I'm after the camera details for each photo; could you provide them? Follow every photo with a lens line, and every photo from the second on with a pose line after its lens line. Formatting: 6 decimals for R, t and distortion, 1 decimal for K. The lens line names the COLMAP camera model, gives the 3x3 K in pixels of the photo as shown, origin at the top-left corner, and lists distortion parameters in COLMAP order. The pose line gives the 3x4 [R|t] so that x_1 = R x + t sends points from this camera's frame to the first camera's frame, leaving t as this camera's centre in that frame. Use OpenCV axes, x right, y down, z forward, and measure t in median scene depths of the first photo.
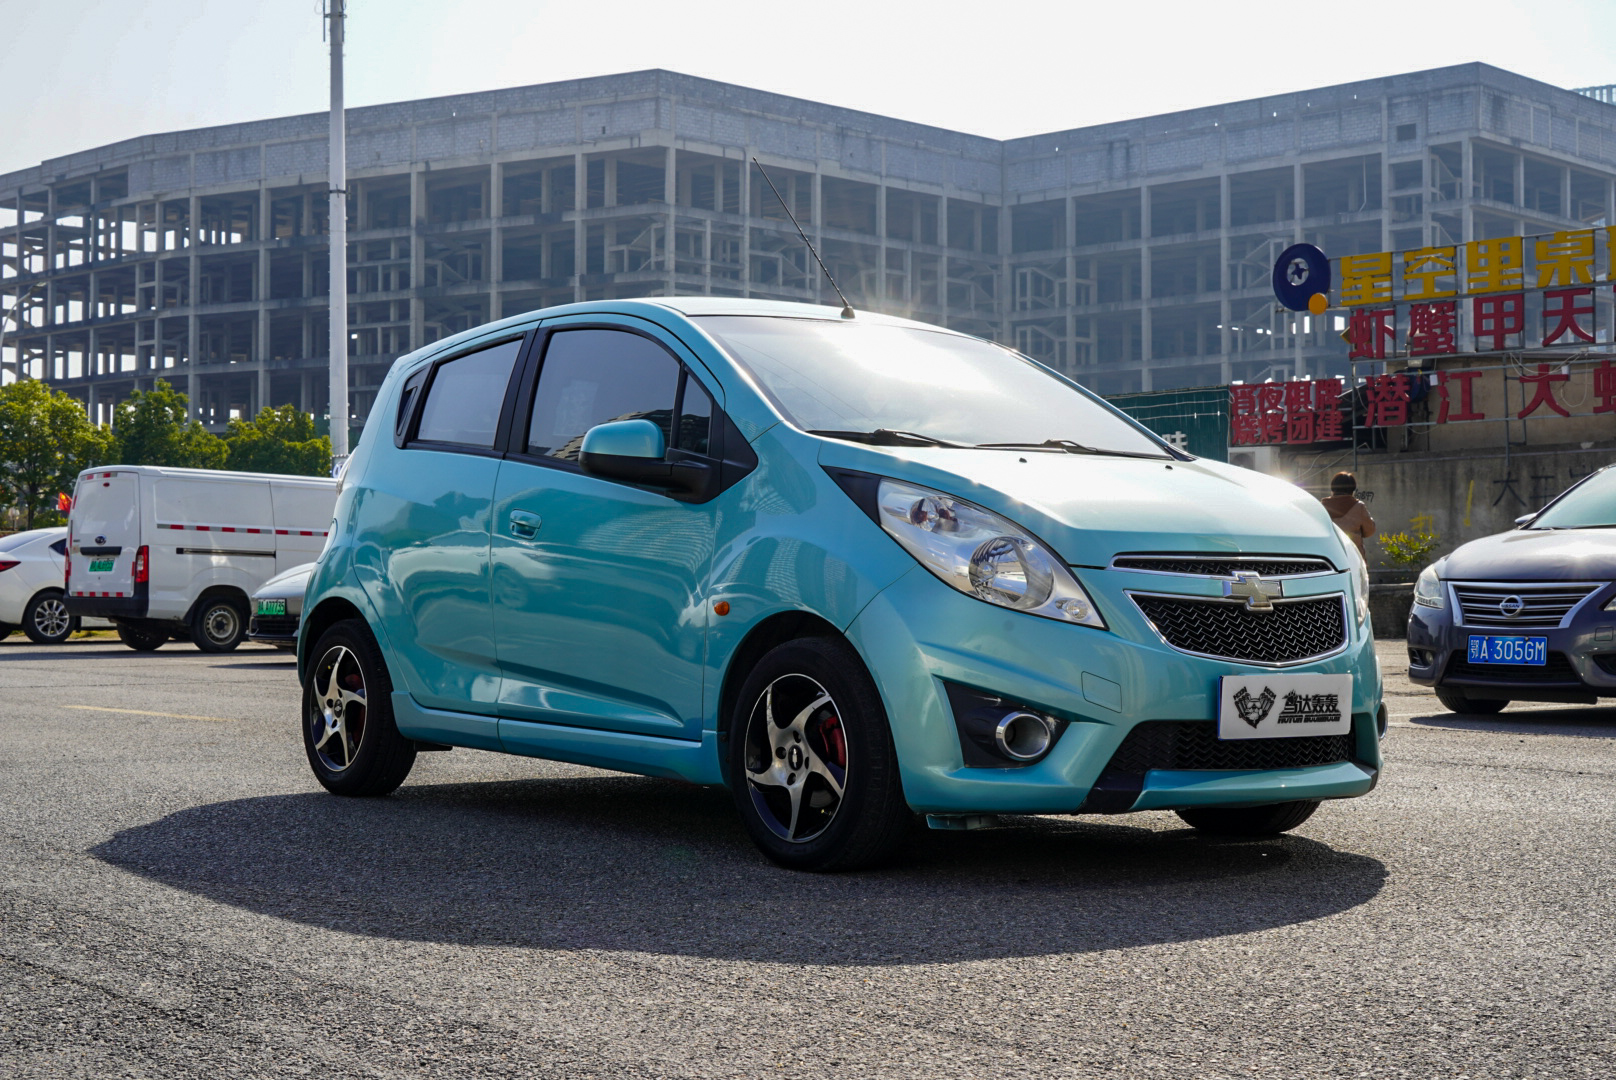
lens RADIAL K [[2363.0, 0, 808.0], [0, 2363.0, 540.0], [0, 0, 1]] dist [0.020539, -0.079525]
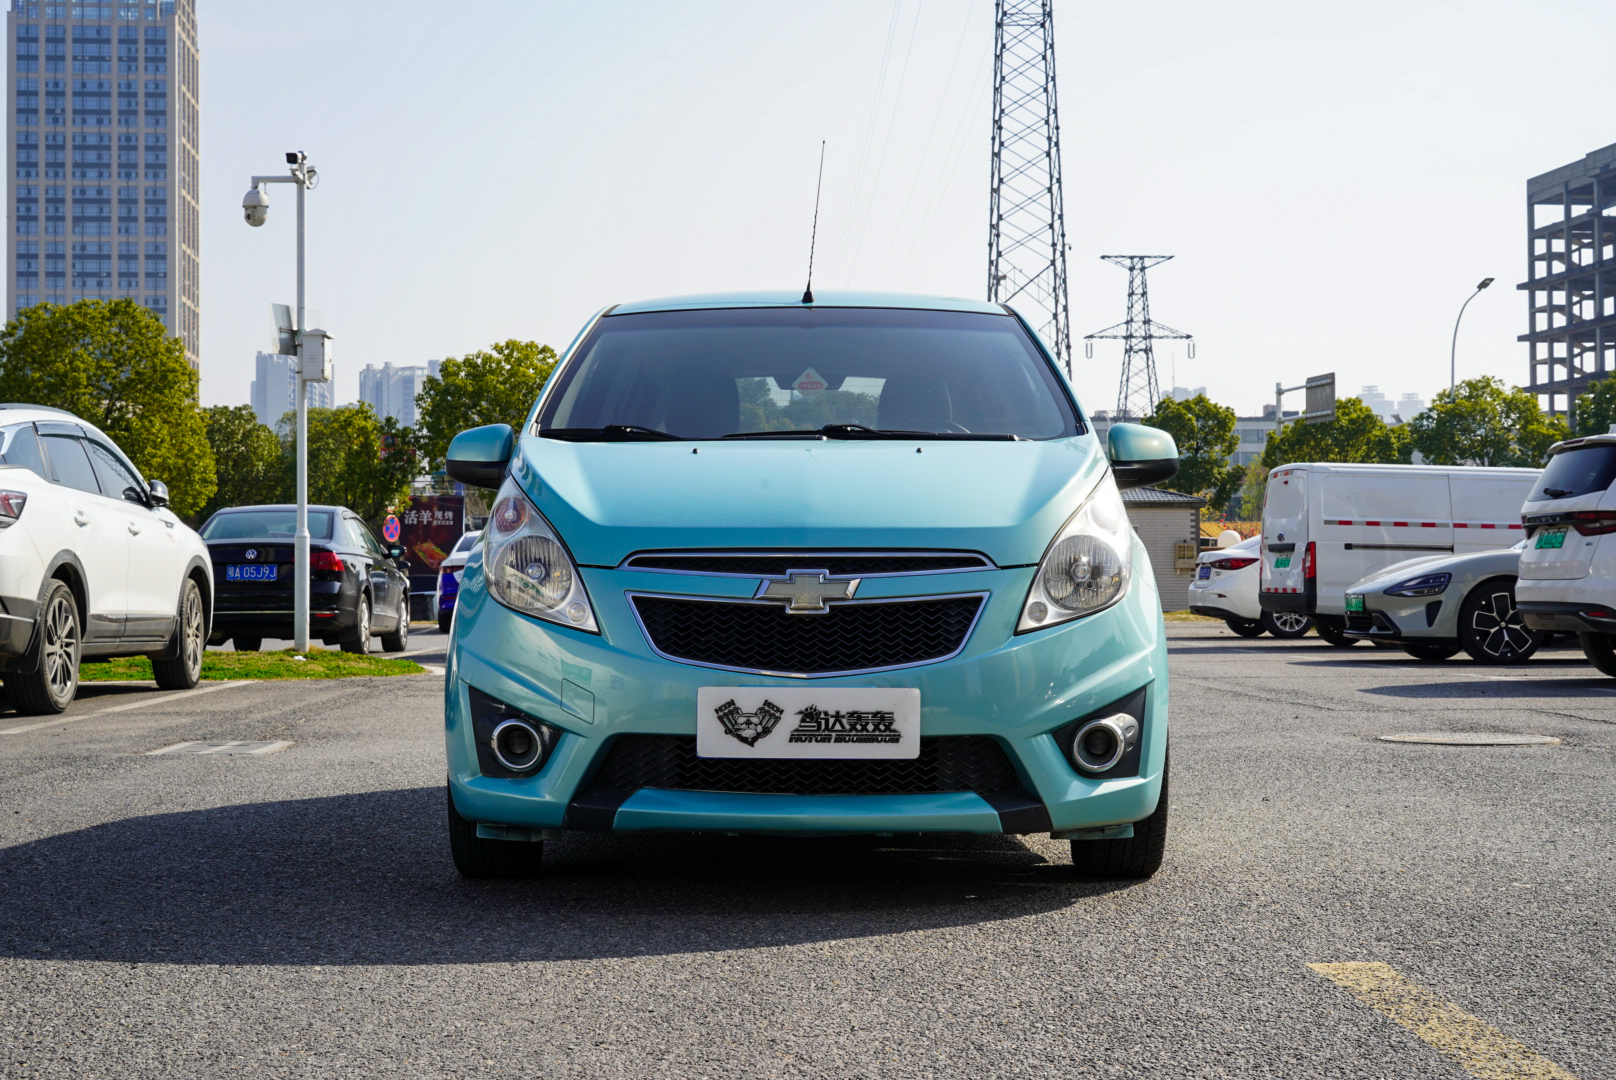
lens RADIAL K [[2363.0, 0, 808.0], [0, 2363.0, 540.0], [0, 0, 1]] dist [0.020539, -0.079525]
pose [[0.791367, -0.017498, -0.611091, 0.166212], [0.019121, 0.999810, -0.003867, 0.001340], [0.611042, -0.008624, 0.791551, 0.069609]]
